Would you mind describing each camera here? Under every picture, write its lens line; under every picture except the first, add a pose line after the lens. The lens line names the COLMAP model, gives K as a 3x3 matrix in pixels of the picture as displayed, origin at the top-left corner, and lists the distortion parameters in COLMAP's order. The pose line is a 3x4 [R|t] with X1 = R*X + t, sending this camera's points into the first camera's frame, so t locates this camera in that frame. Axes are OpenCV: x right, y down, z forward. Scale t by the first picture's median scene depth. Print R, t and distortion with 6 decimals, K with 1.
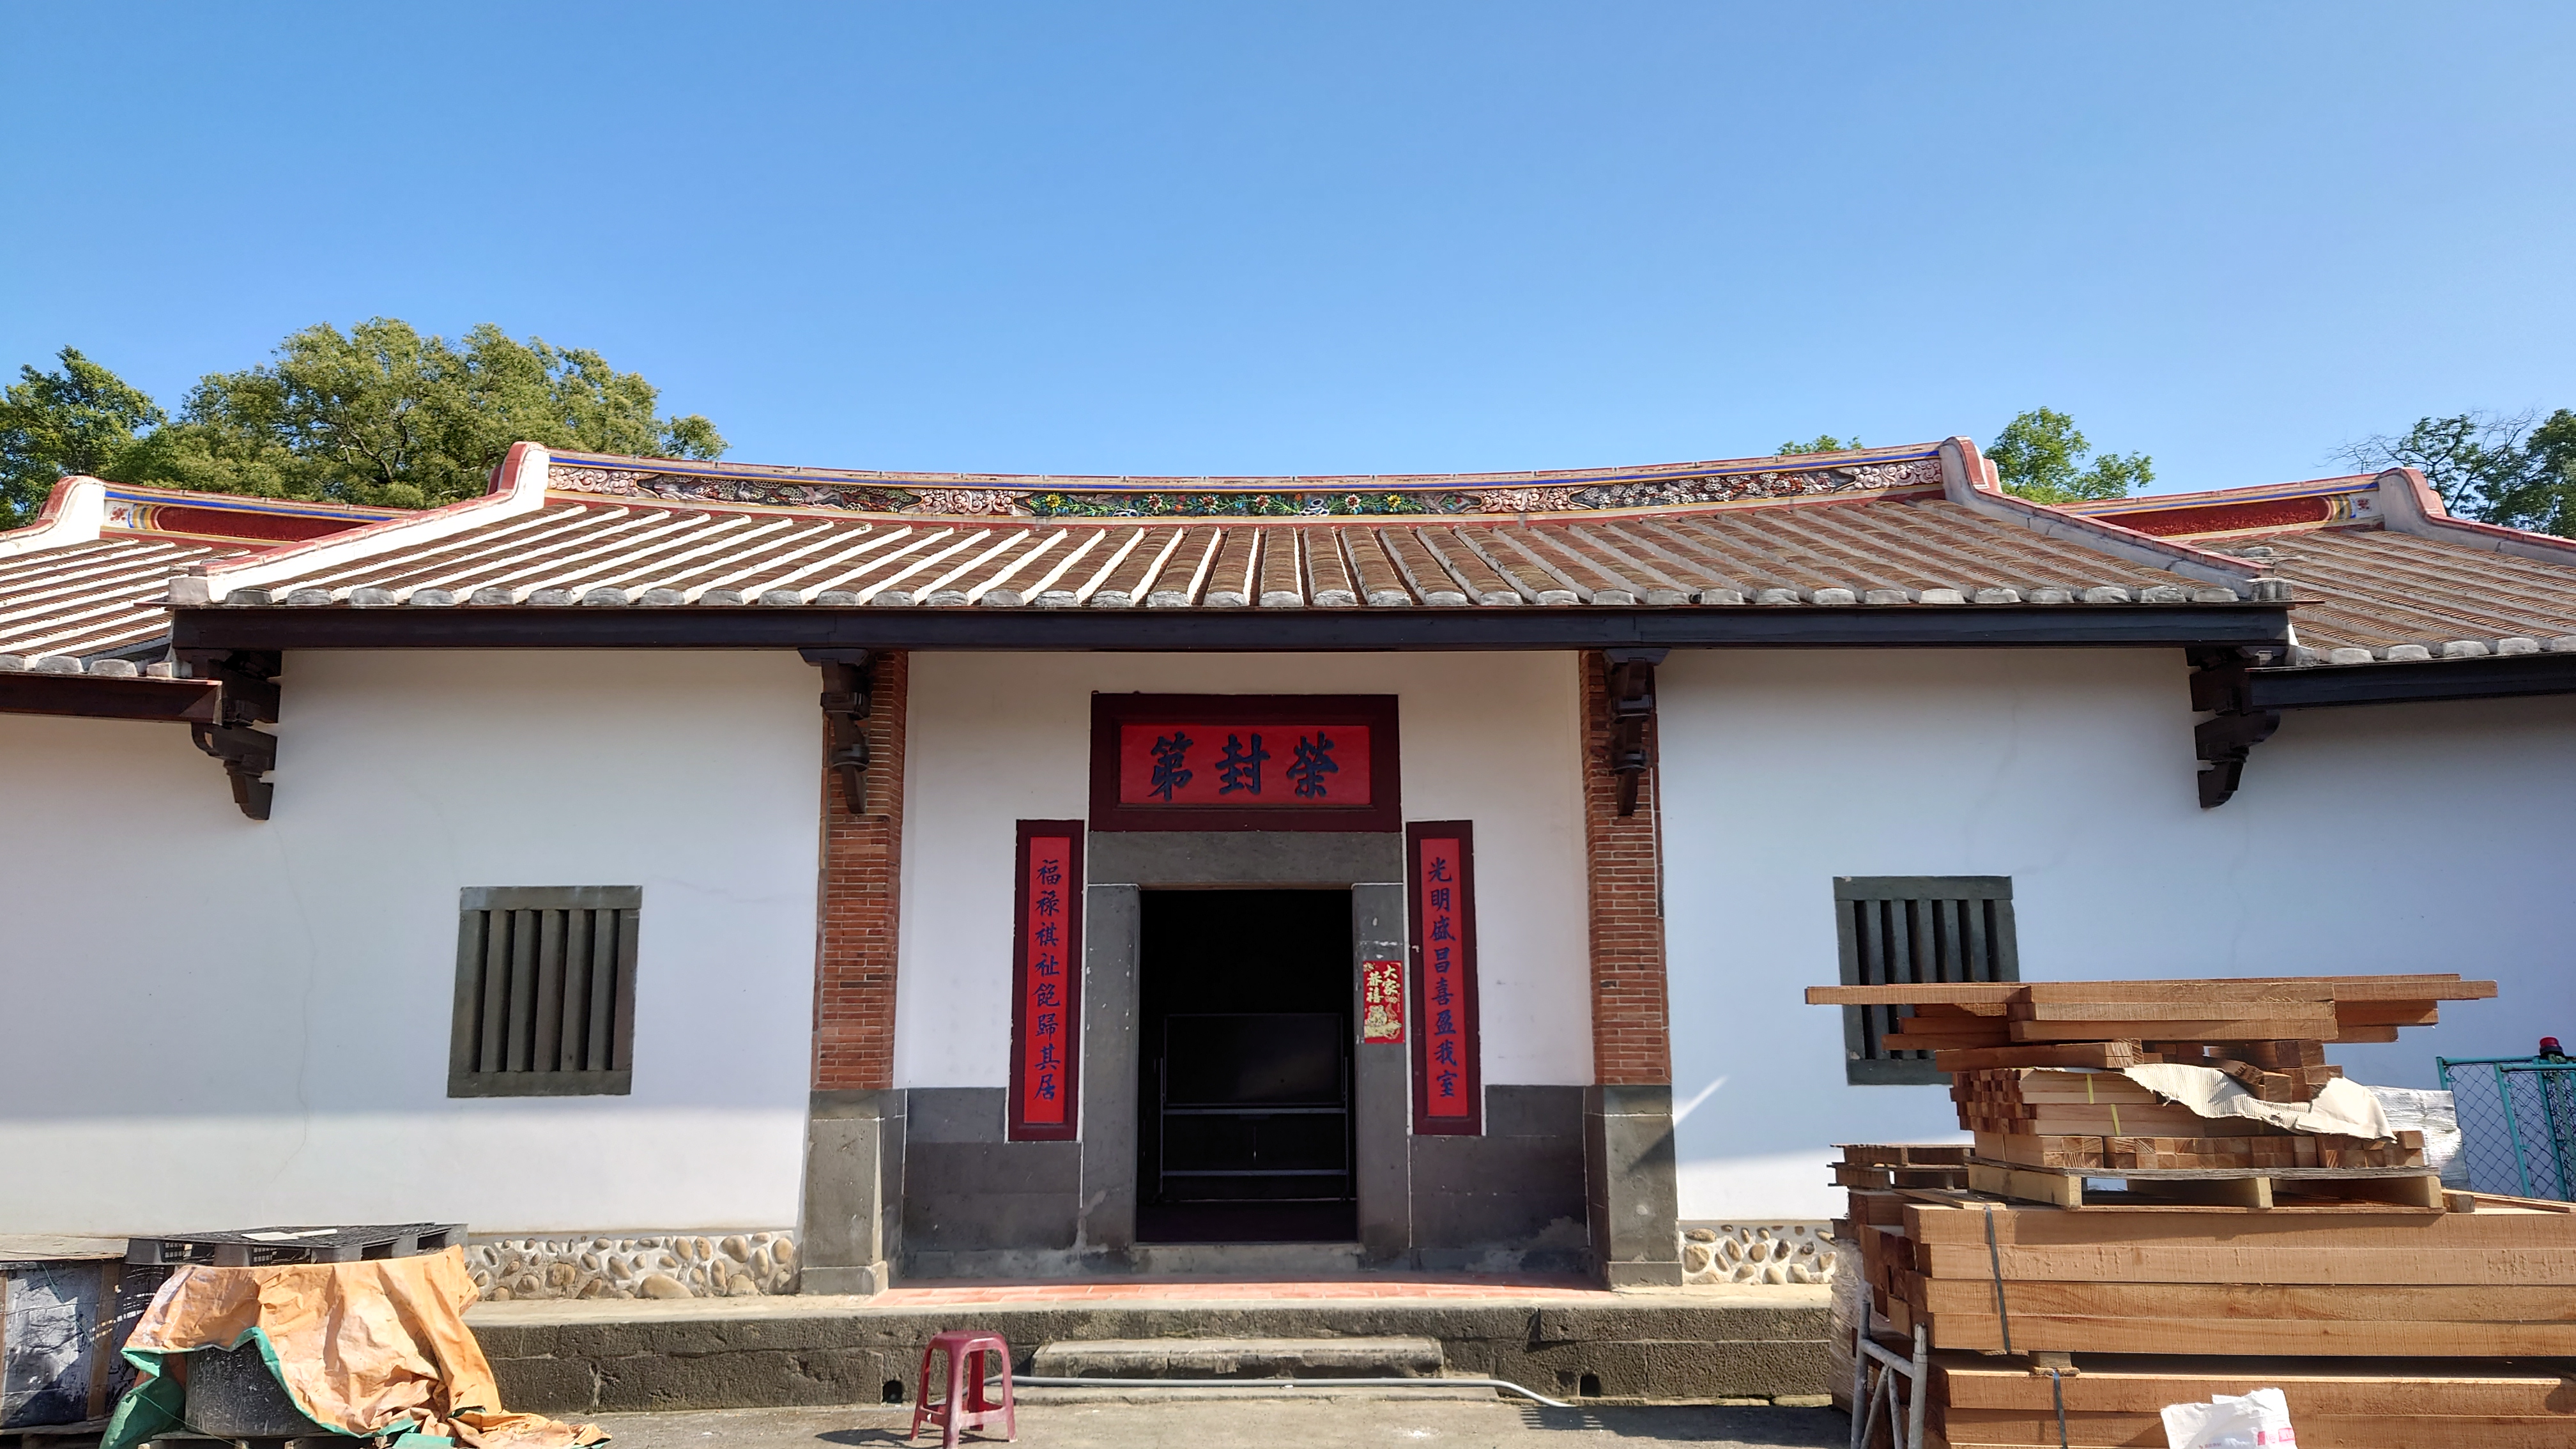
lens RADIAL K [[1824.9, 0, 1288.0], [0, 1824.9, 724.5], [0, 0, 1]] dist [0.064138, -0.067561]
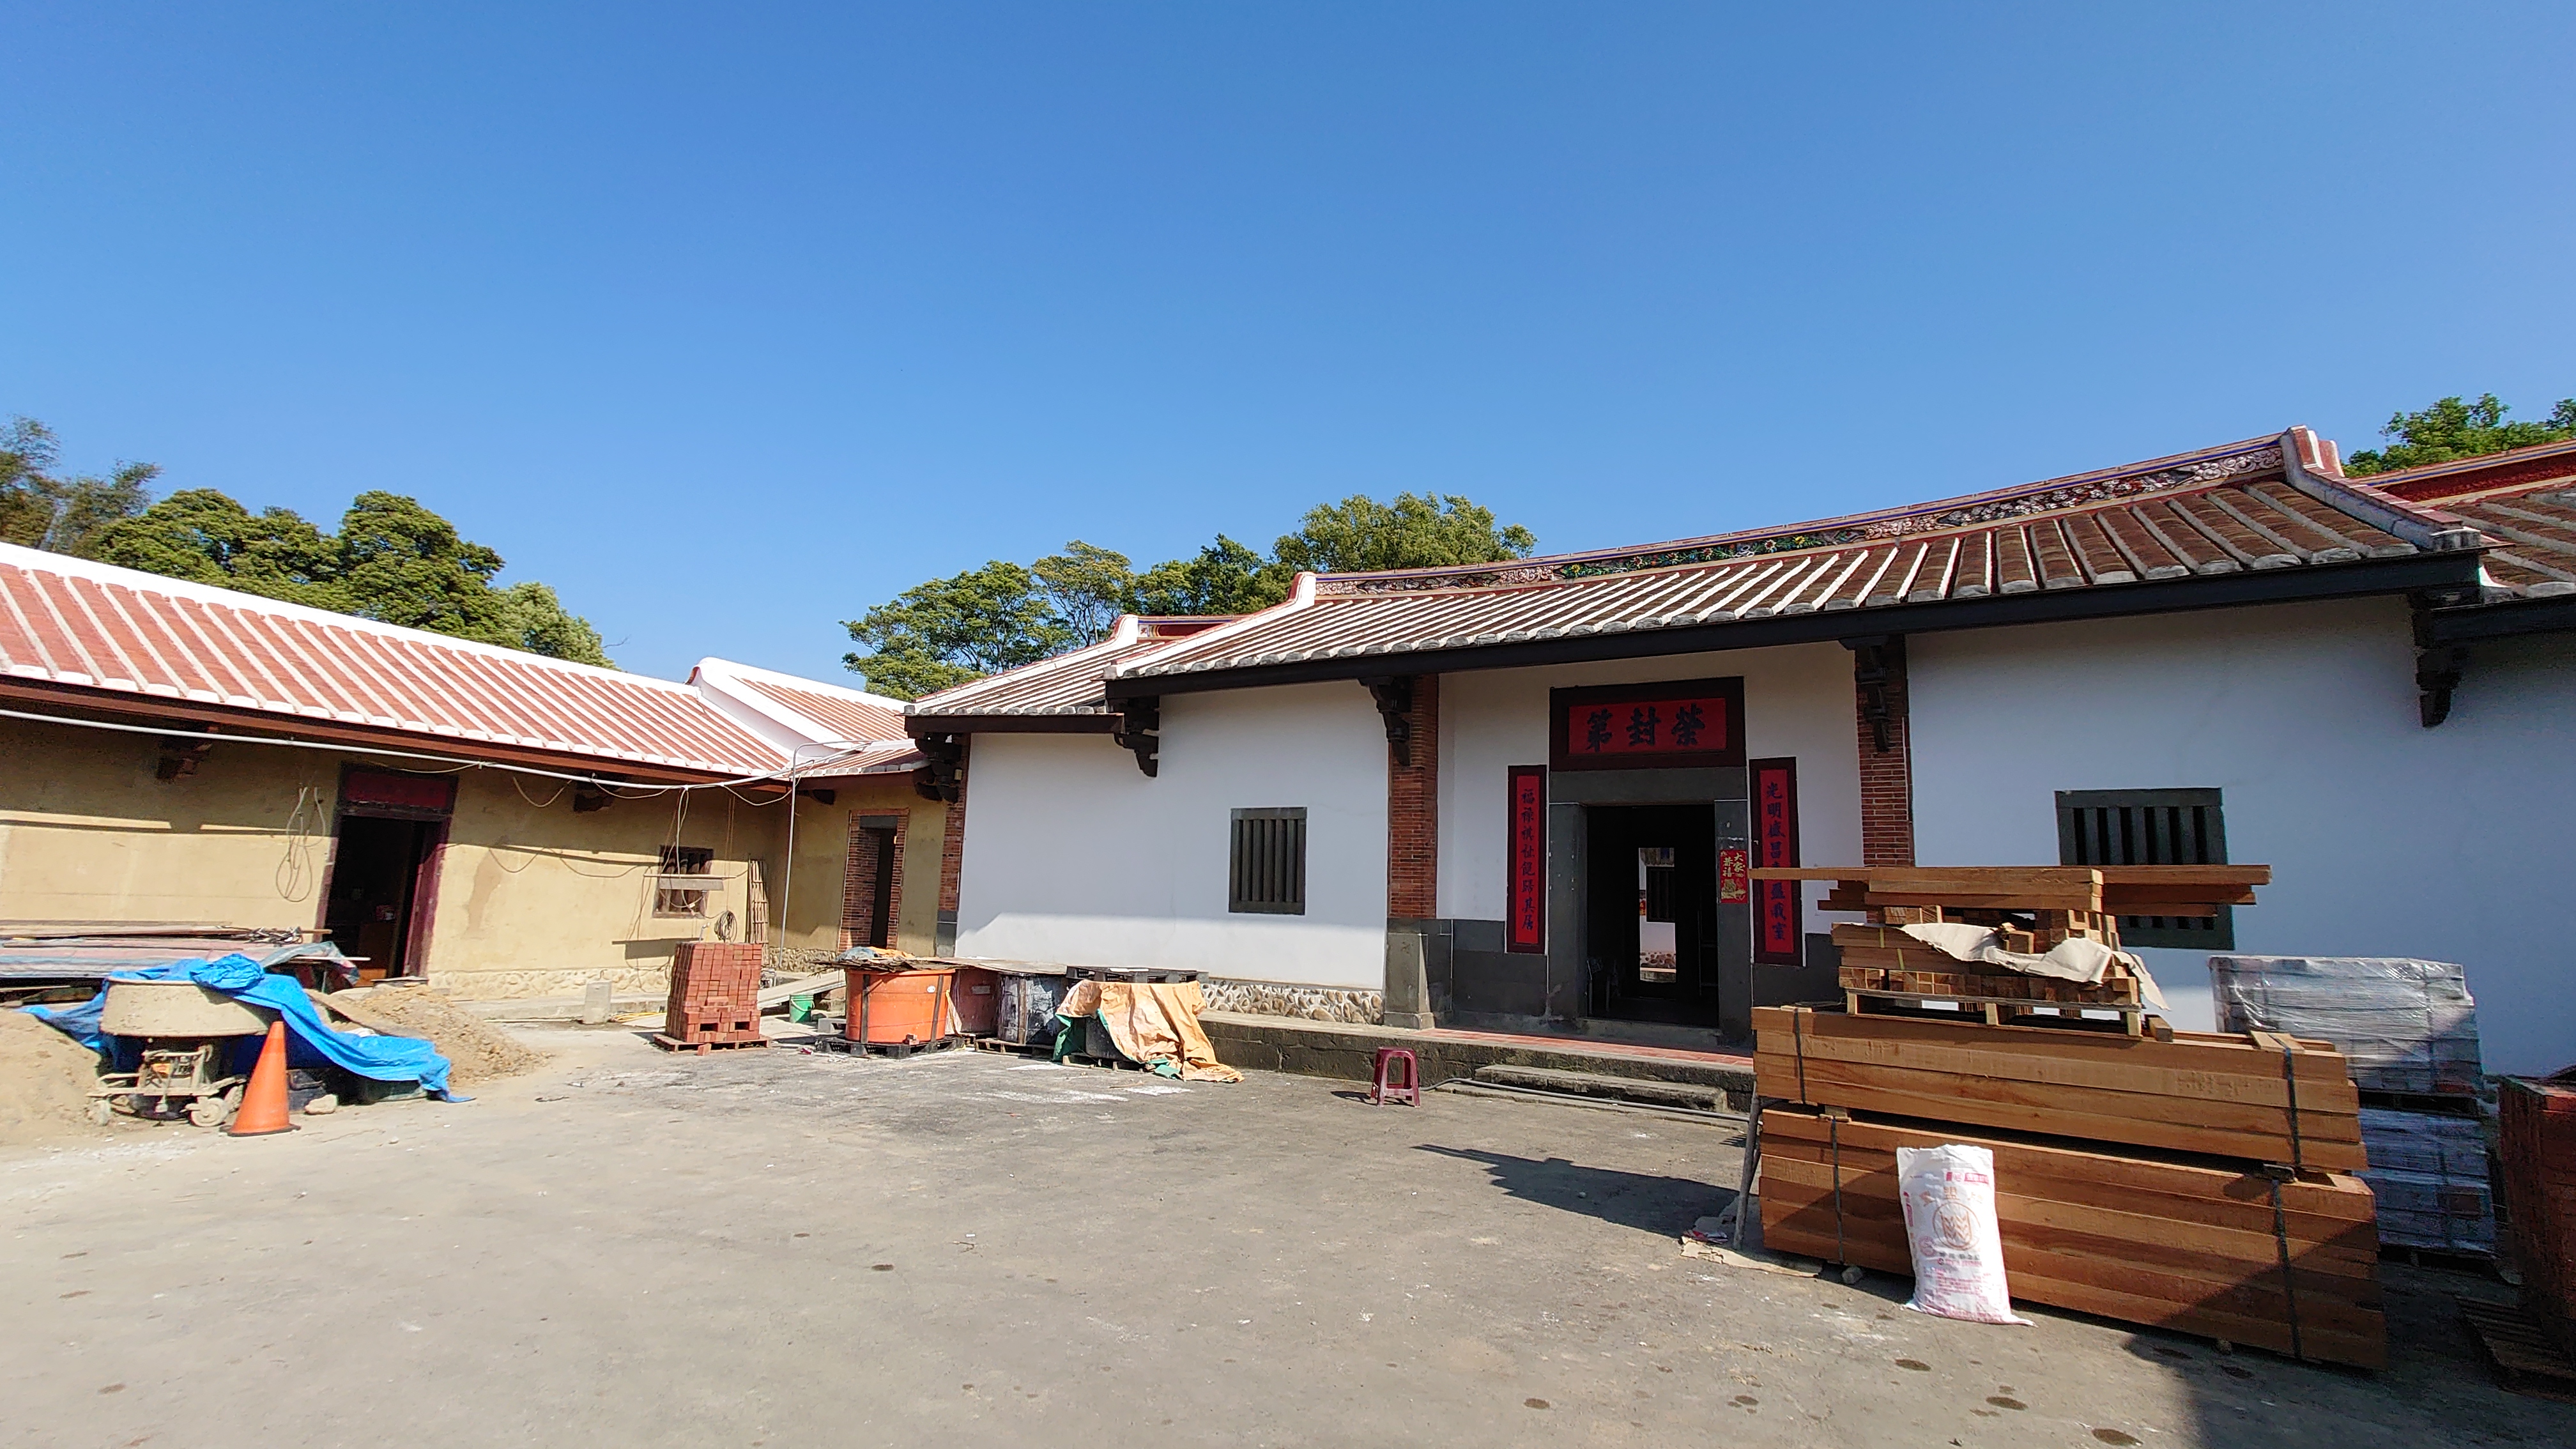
lens RADIAL K [[1153.9, 0, 1293.4], [0, 1153.9, 739.2], [0, 0, 1]] dist [0.002806, 0.000600]
pose [[0.841620, -0.042206, -0.538419, 0.285826], [0.060651, 0.998021, 0.016572, -0.003139], [0.536654, -0.046603, 0.842514, -0.015644]]
